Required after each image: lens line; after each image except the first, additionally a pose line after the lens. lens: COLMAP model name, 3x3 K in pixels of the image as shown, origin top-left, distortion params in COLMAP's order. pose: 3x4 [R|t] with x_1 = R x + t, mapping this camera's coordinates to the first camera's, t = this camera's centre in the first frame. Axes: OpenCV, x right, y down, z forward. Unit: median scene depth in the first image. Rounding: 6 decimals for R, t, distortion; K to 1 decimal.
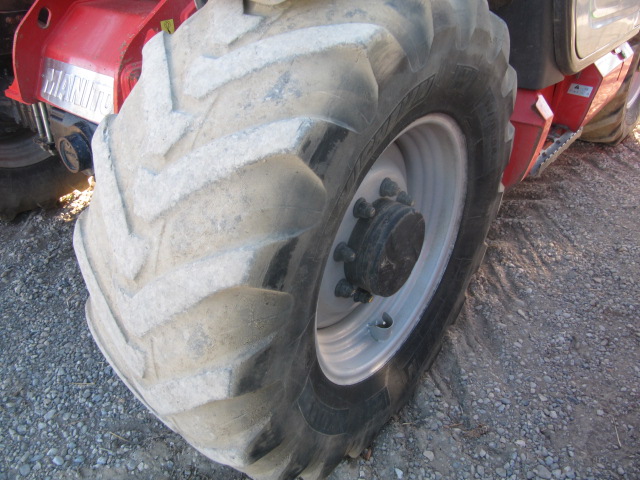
lens RADIAL K [[554.1, 0, 320.0], [0, 554.1, 240.0], [0, 0, 1]] dist [-0.041388, -0.004394]
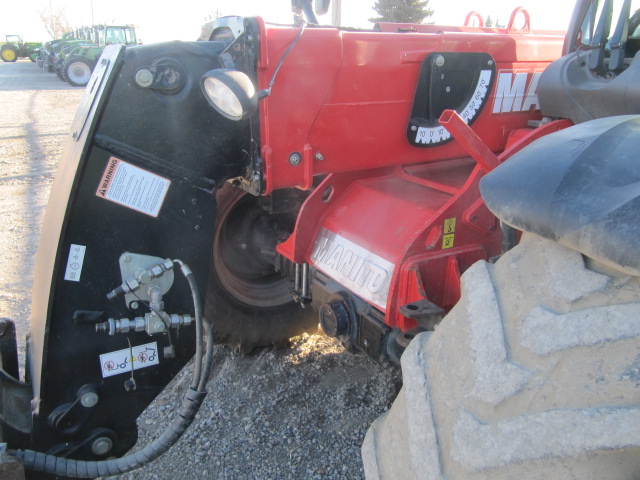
lens RADIAL K [[554.1, 0, 320.0], [0, 554.1, 240.0], [0, 0, 1]] dist [-0.041388, -0.004394]
pose [[0.928798, 0.115755, -0.352045, -0.229764], [-0.200492, 0.955891, -0.214652, -0.144815], [0.311669, 0.269950, 0.911038, -0.061313]]
